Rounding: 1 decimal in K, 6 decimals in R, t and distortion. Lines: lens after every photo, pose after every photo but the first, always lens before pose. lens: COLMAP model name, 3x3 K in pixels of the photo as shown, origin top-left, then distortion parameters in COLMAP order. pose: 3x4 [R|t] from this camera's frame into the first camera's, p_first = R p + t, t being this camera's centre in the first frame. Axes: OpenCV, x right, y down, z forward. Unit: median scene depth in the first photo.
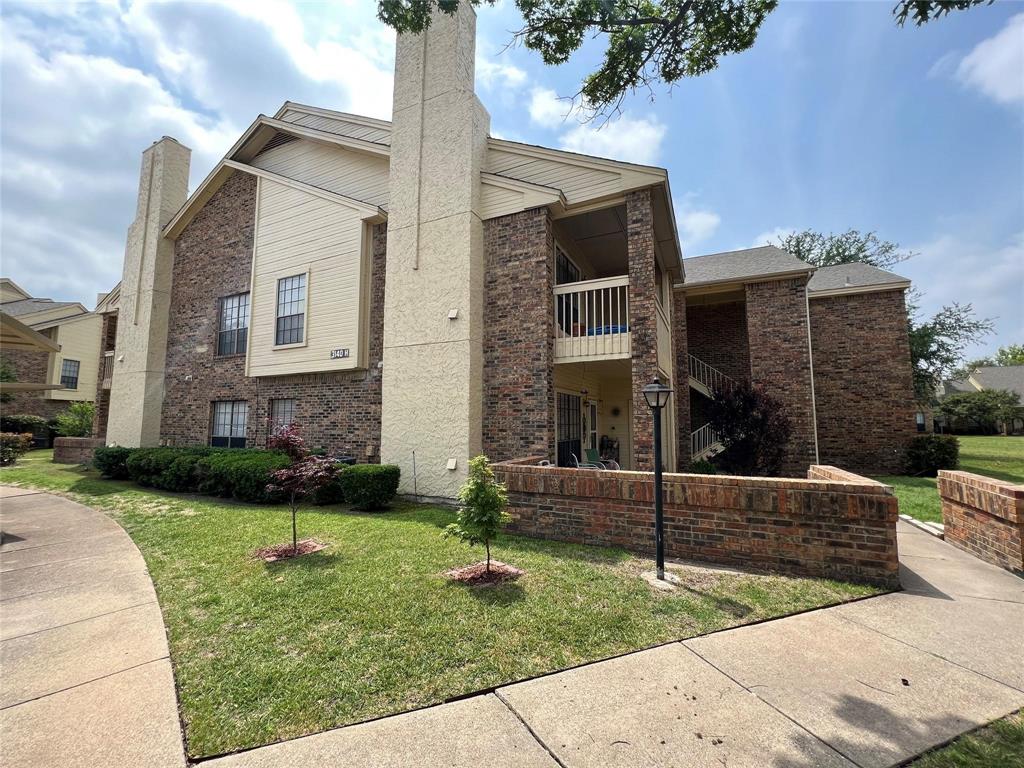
lens RADIAL K [[412.3, 0, 504.9], [0, 412.3, 375.9], [0, 0, 1]] dist [-0.001236, 0.000766]
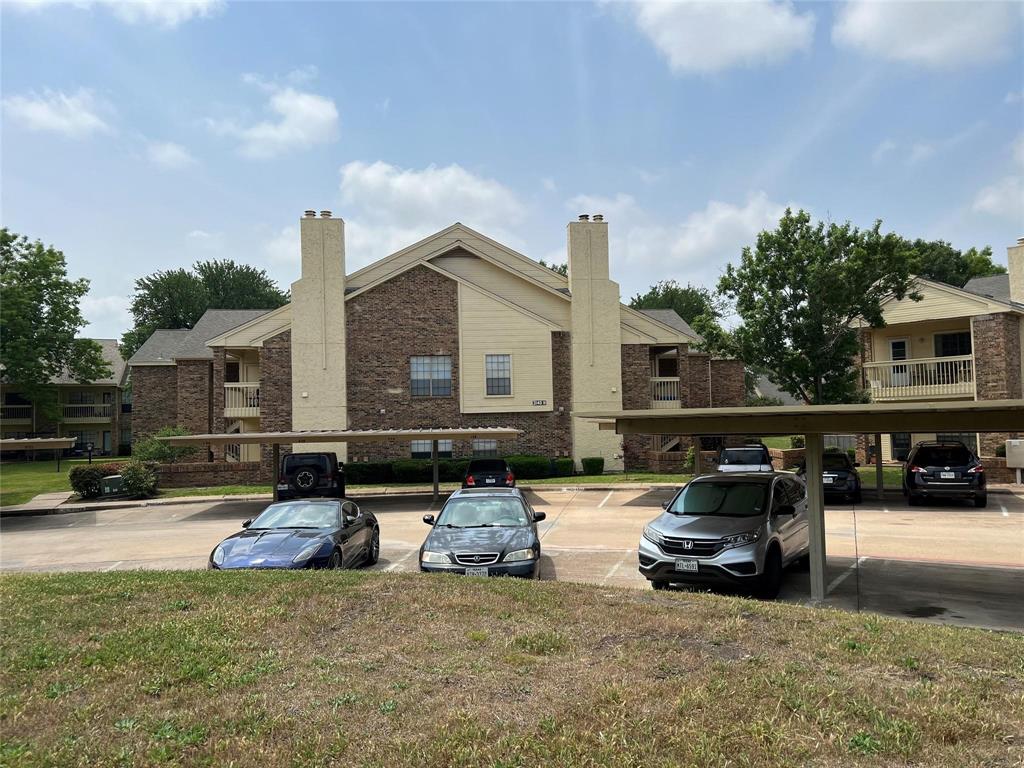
lens RADIAL K [[772.9, 0, 516.3], [0, 772.9, 384.5], [0, 0, 1]] dist [0.050424, -0.005814]
pose [[0.847863, 0.009604, 0.530129, -2.350872], [-0.036207, 0.998551, 0.039818, -0.273063], [-0.528978, -0.052955, 0.846982, -1.907894]]
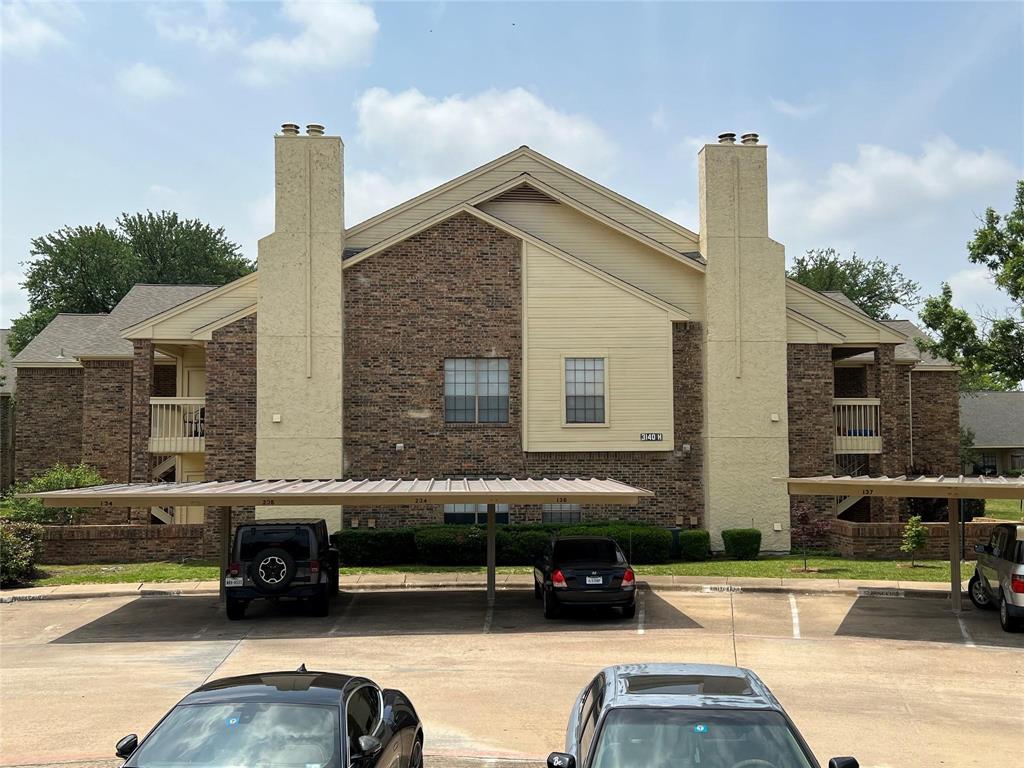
lens RADIAL K [[1032.0, 0, 505.9], [0, 1032.0, 380.1], [0, 0, 1]] dist [0.077149, 0.000000]
pose [[0.873794, 0.030956, 0.485309, -2.165256], [-0.049393, 0.998460, 0.025244, -0.265889], [-0.483781, -0.046028, 0.873978, -1.317869]]
